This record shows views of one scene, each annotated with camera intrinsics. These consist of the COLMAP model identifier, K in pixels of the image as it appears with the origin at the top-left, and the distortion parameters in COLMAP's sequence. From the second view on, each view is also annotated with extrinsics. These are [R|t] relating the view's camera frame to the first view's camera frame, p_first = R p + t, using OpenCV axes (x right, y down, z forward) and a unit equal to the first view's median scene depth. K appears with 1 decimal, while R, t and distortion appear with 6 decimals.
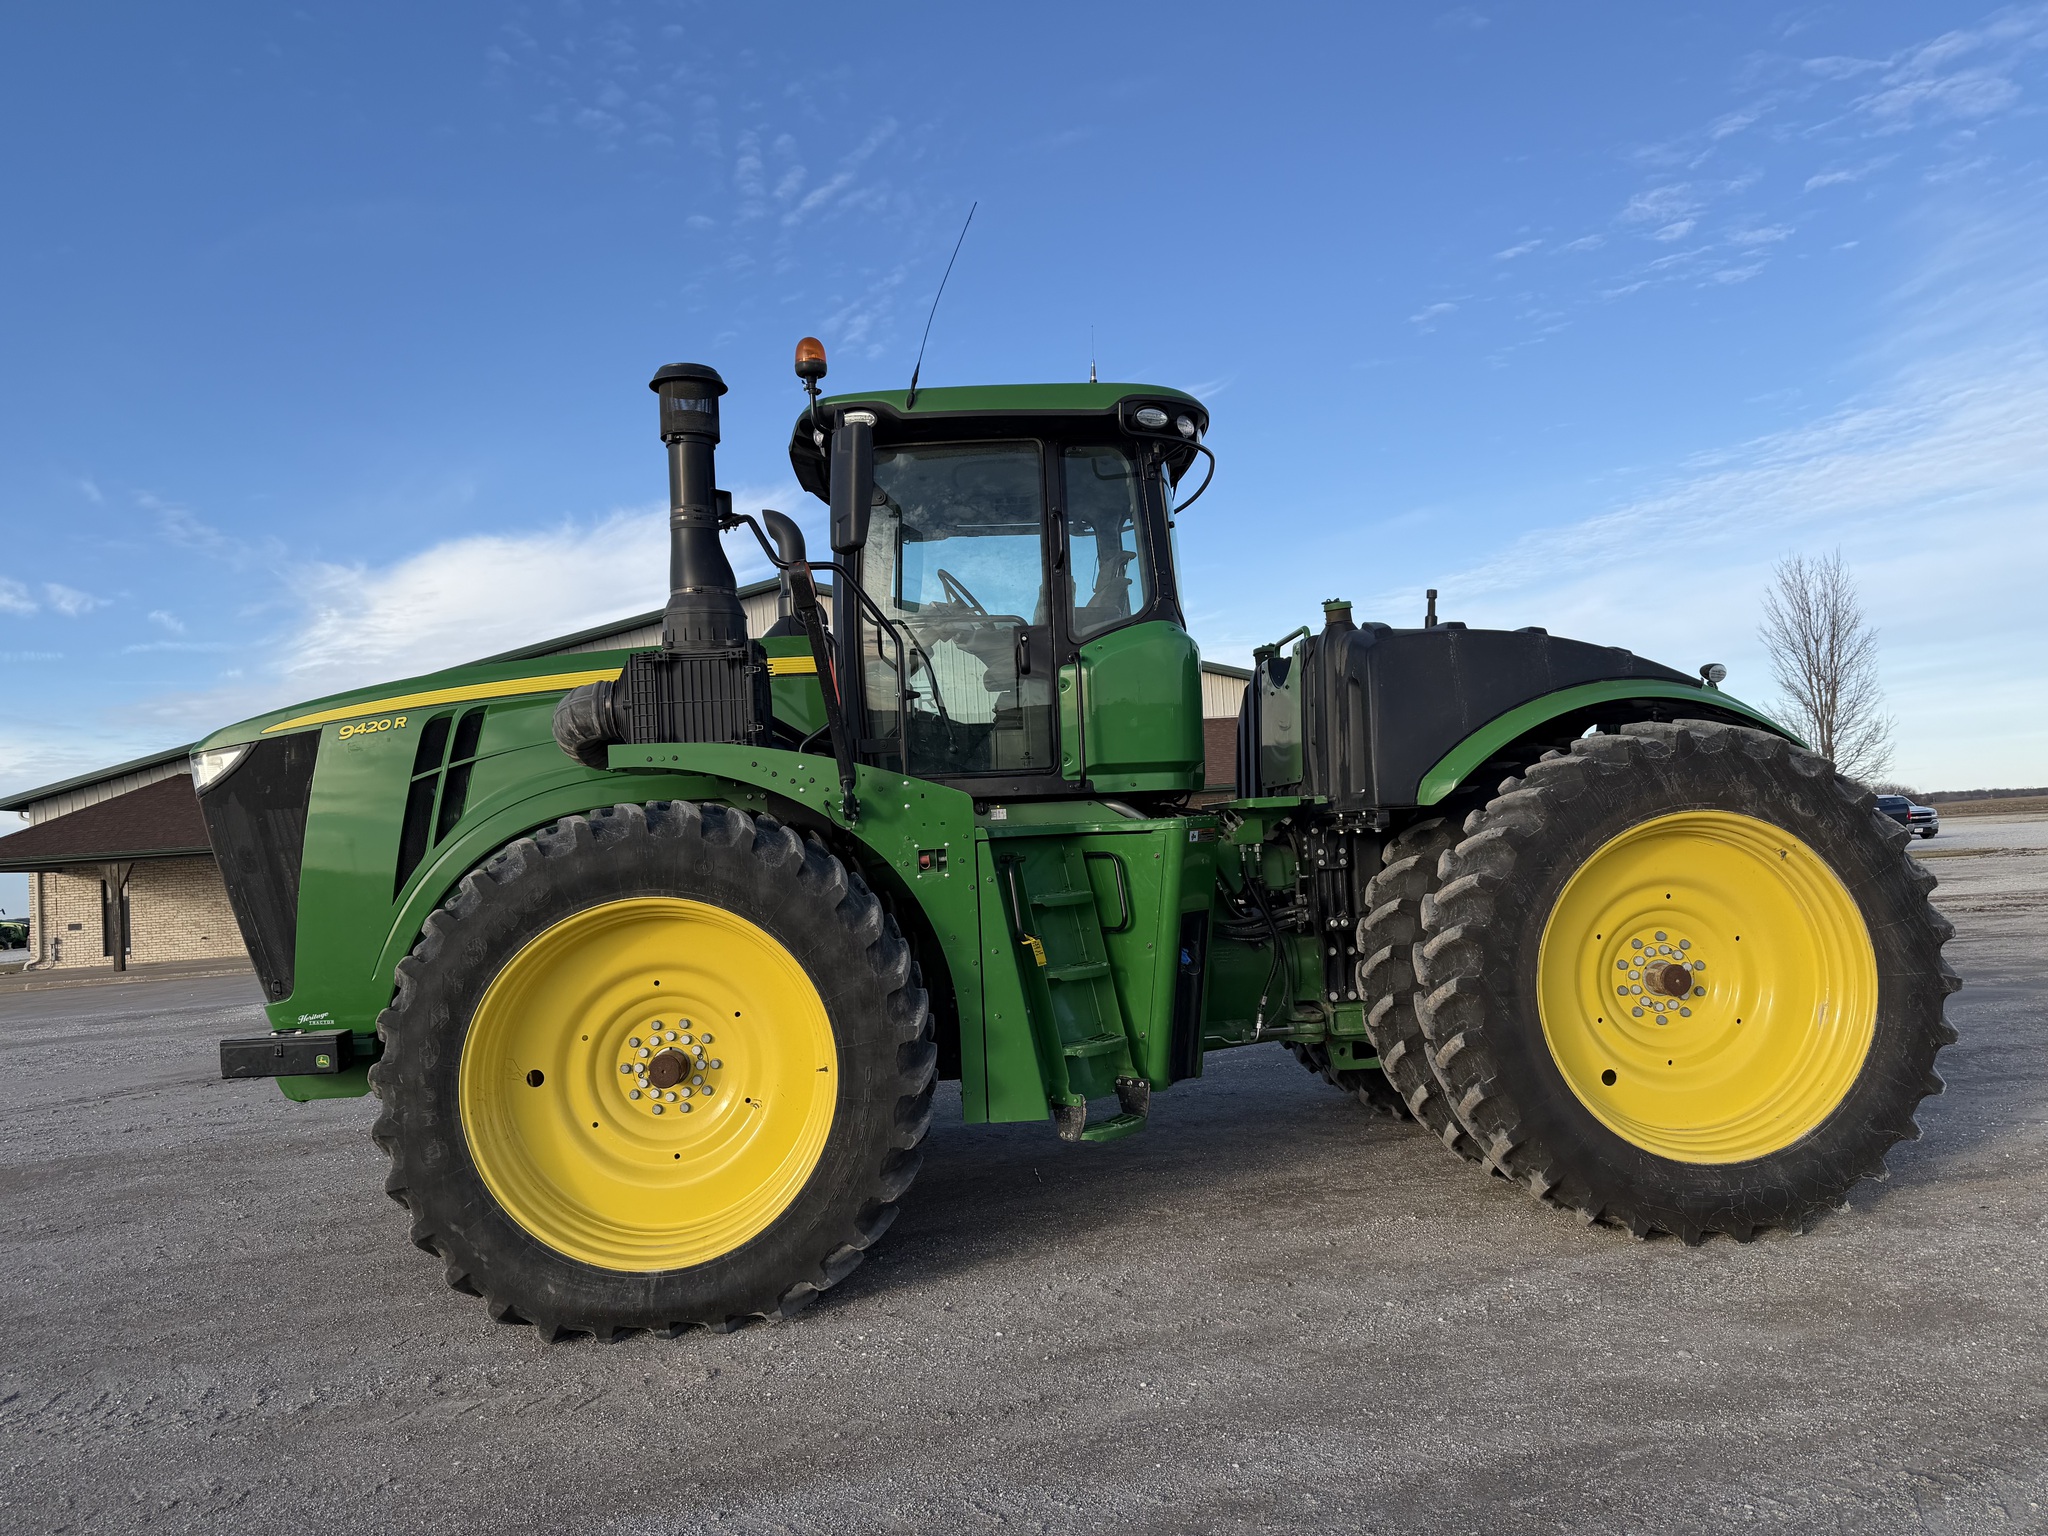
lens RADIAL K [[1481.5, 0, 1026.1], [0, 1481.5, 775.2], [0, 0, 1]] dist [0.055991, -0.051881]
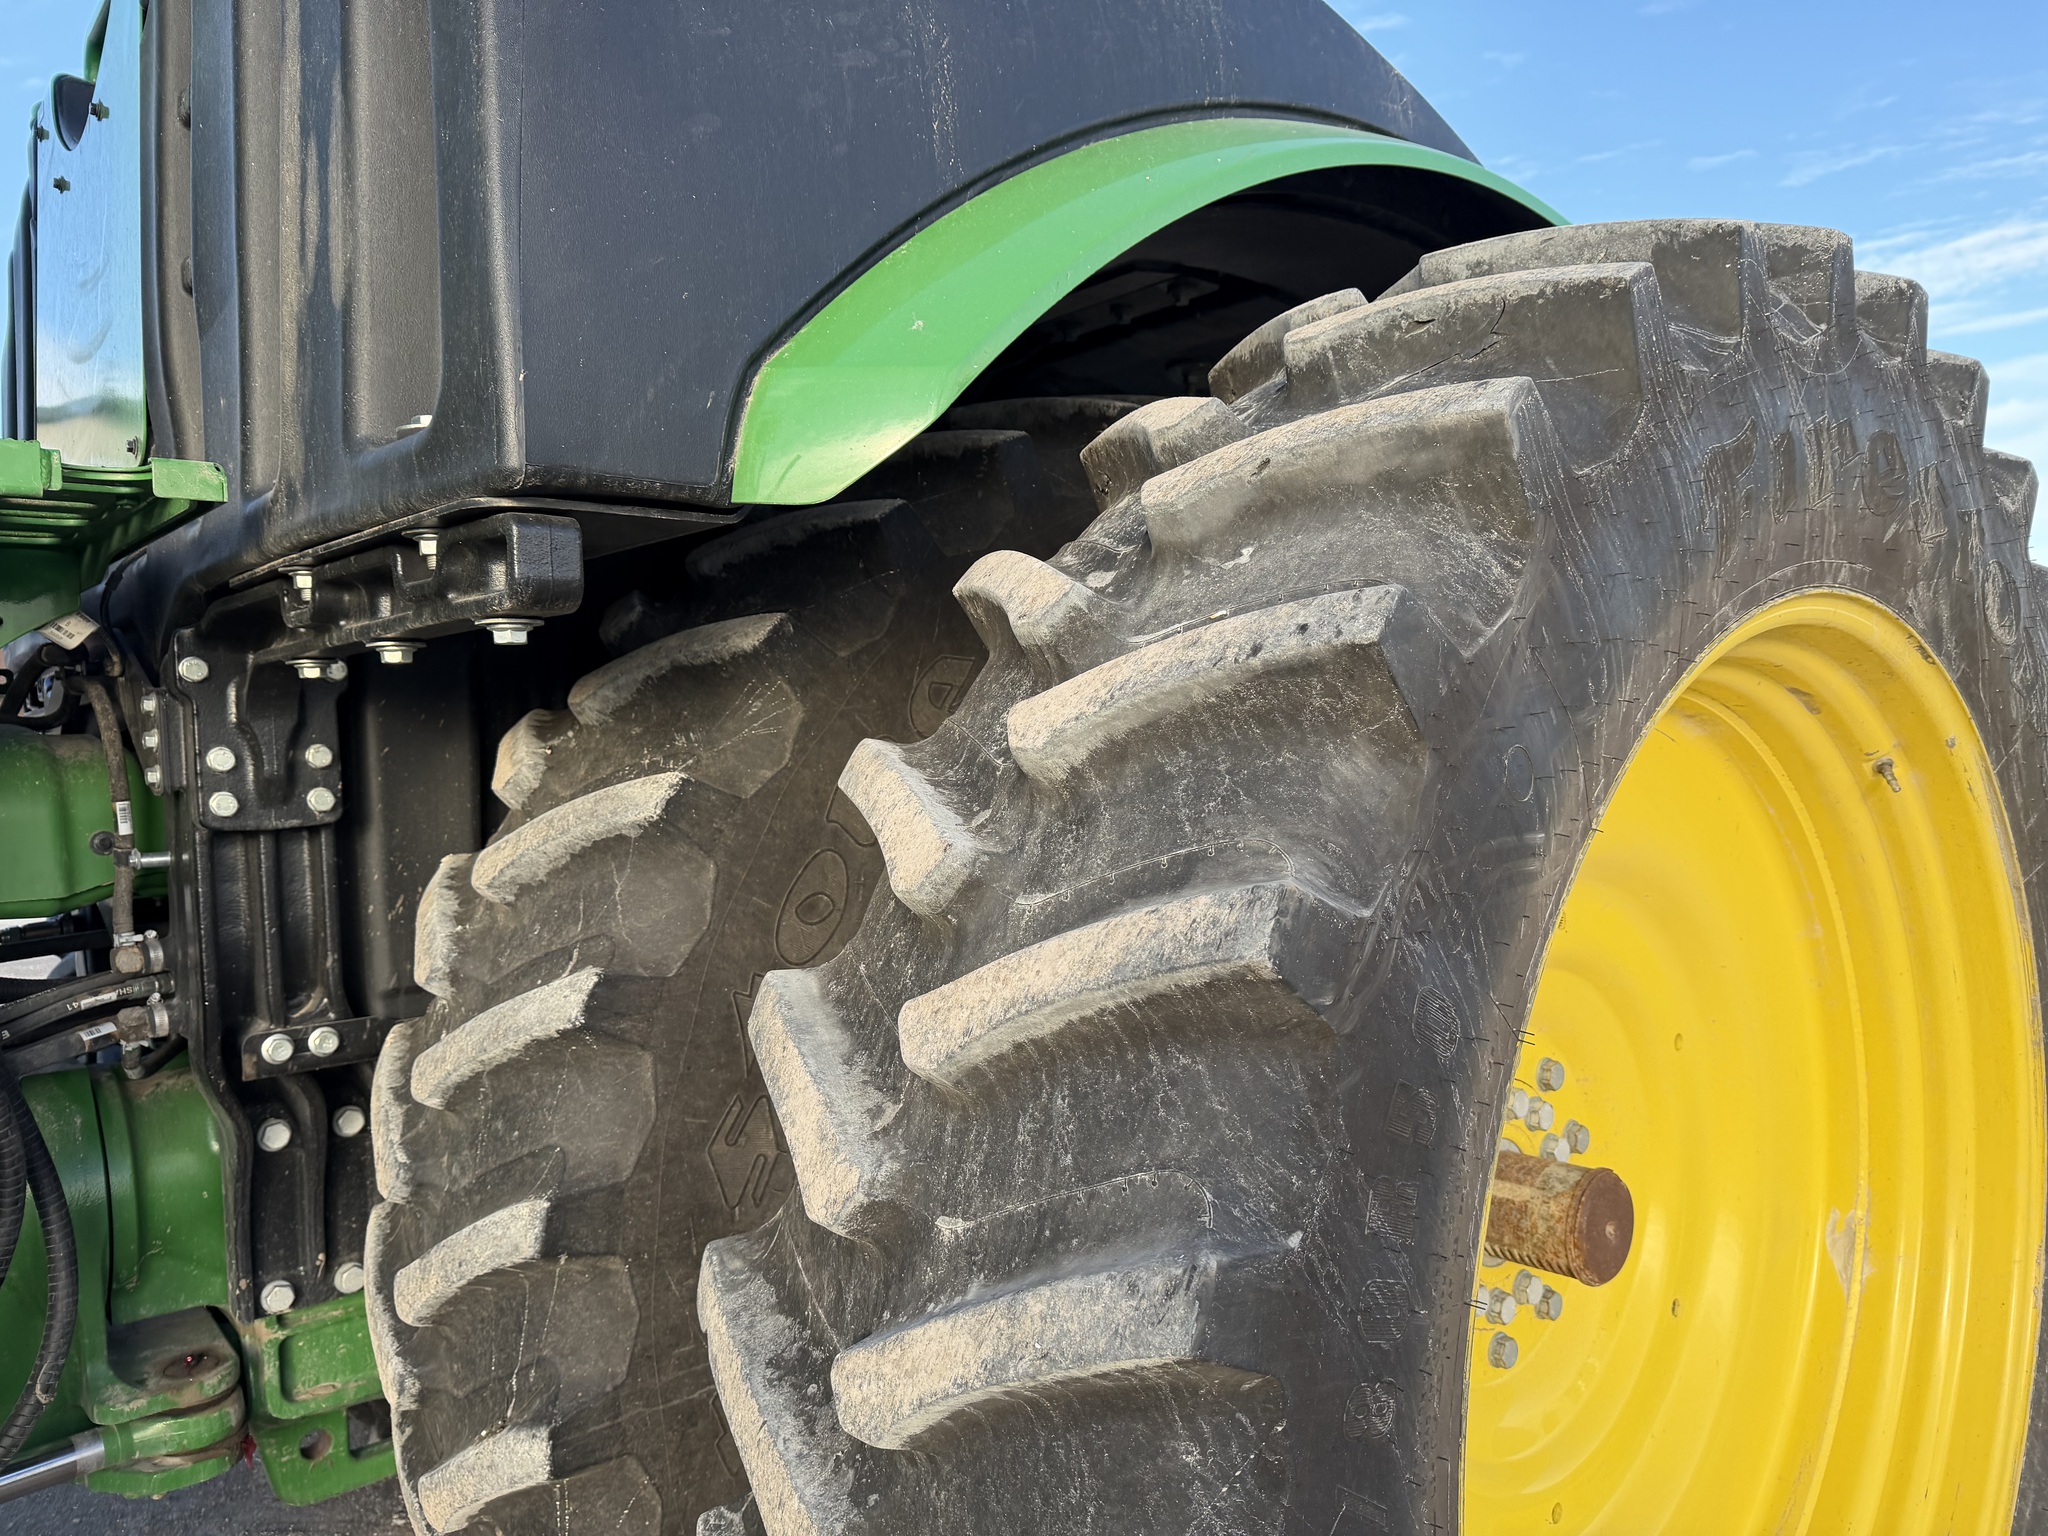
lens RADIAL K [[1468.1, 0, 1032.7], [0, 1468.1, 767.9], [0, 0, 1]] dist [0.001716, 0.000009]
pose [[0.803257, 0.009035, 0.595564, 0.162746], [-0.035176, 0.998859, 0.032290, 0.040925], [-0.594593, -0.046887, 0.802659, 0.733136]]
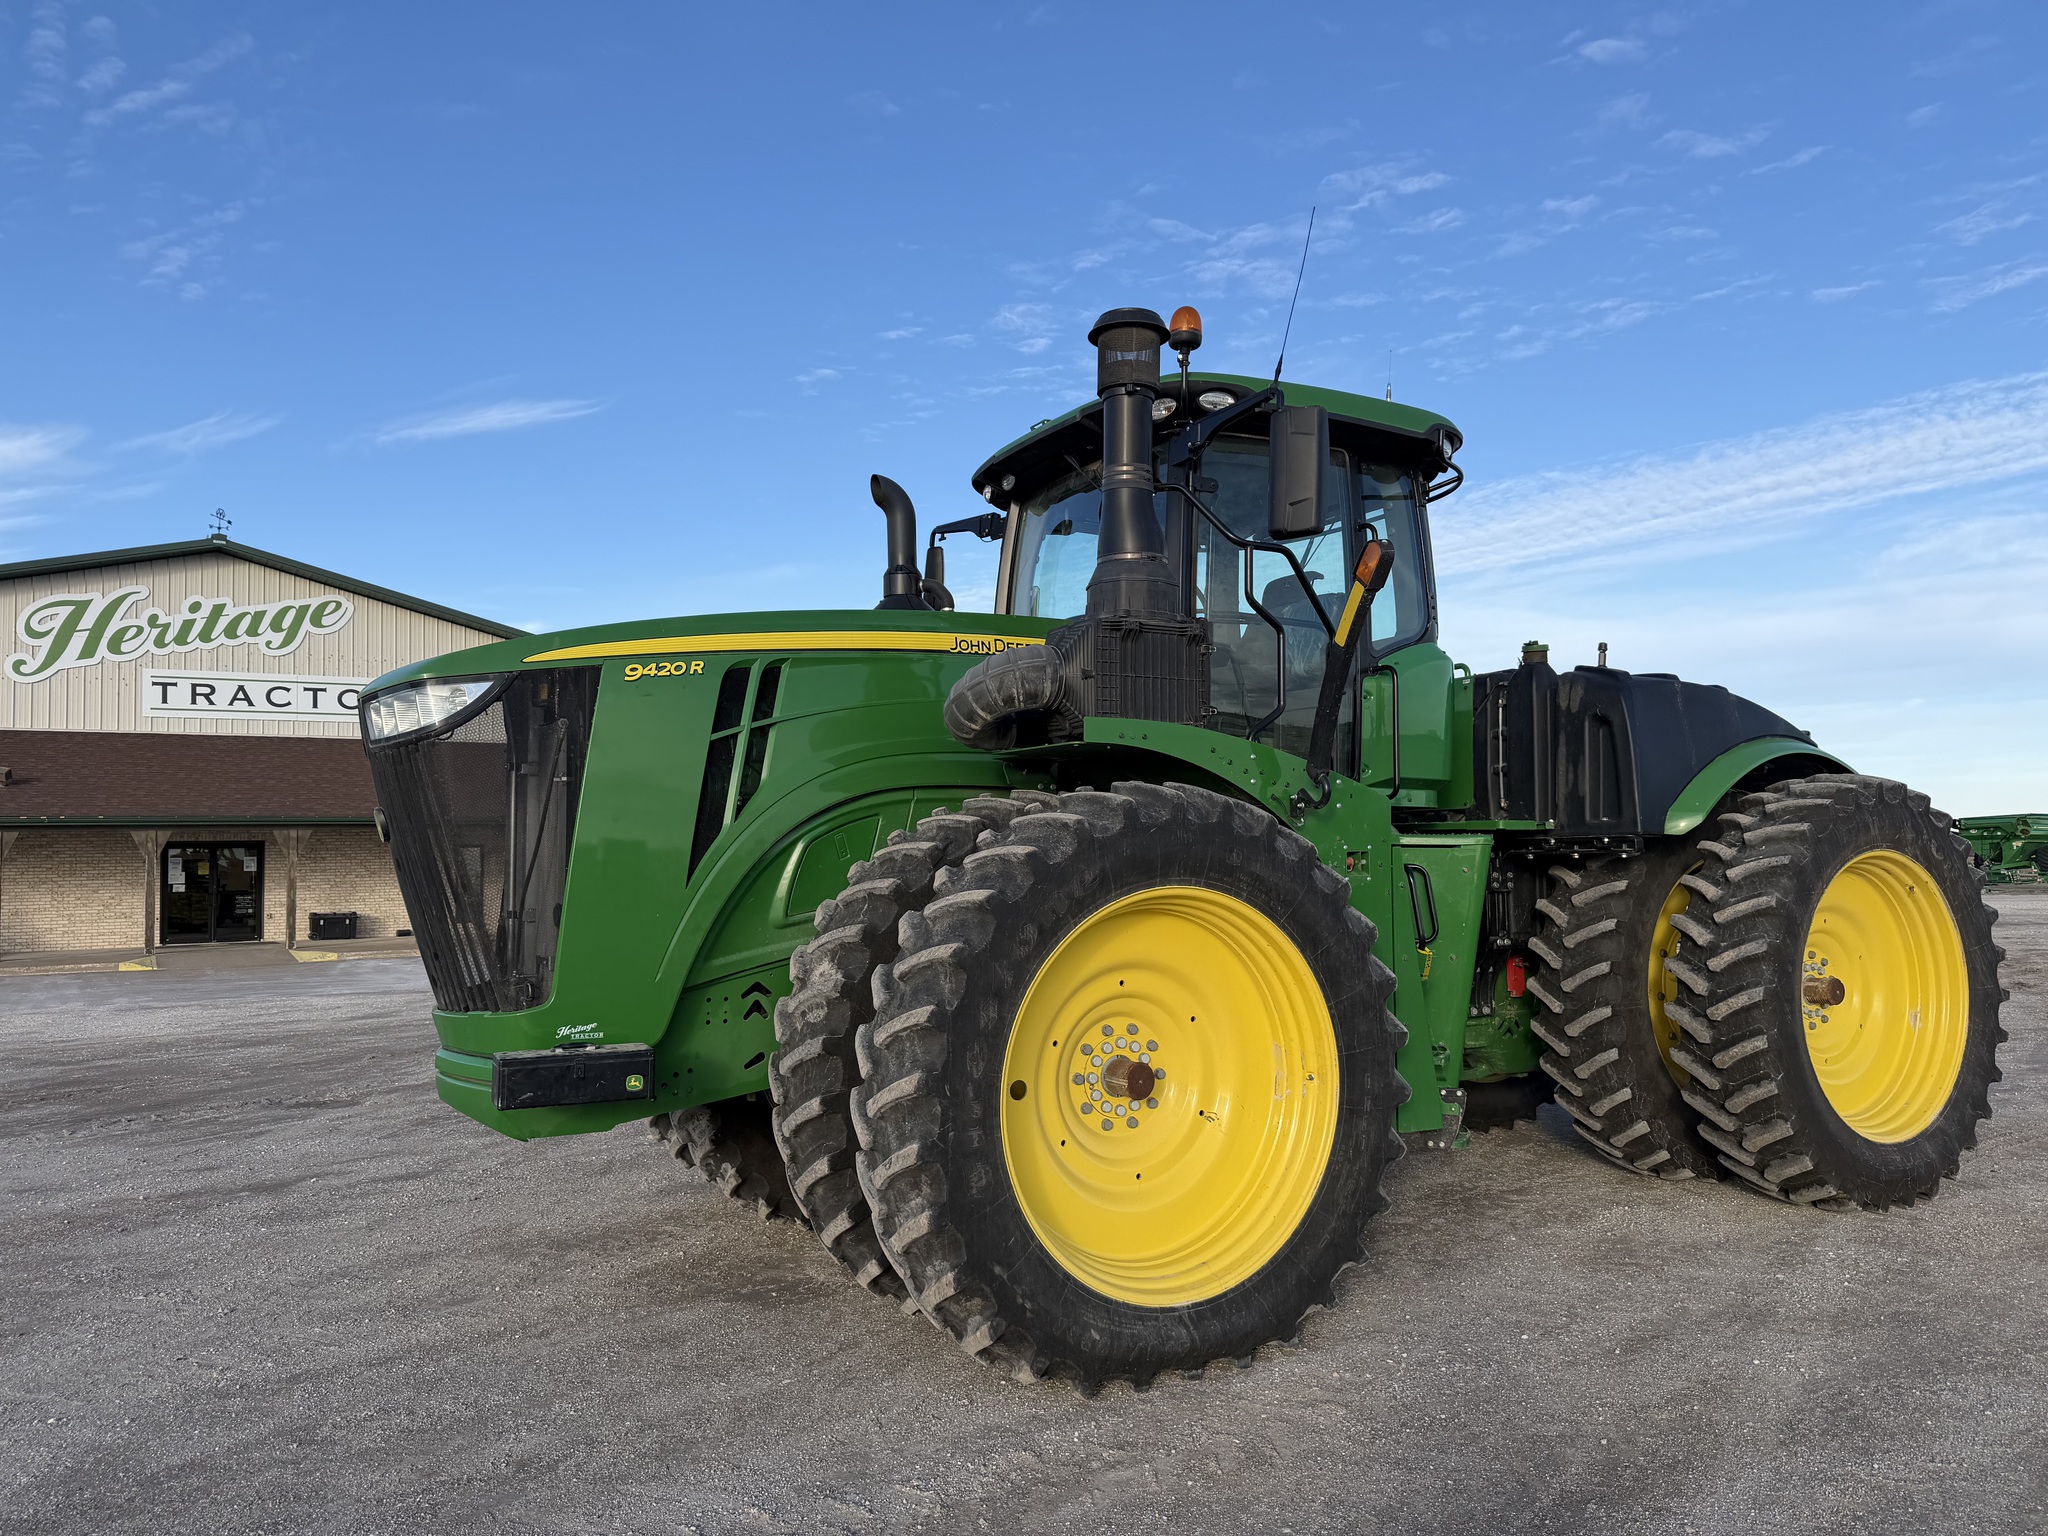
lens RADIAL K [[1529.7, 0, 1029.0], [0, 1529.7, 802.4], [0, 0, 1]] dist [0.012771, -0.012006]
pose [[0.894019, 0.063912, 0.443448, -0.587788], [-0.054938, 0.997942, -0.033071, 0.052961], [-0.444649, 0.005204, 0.895690, 0.171052]]
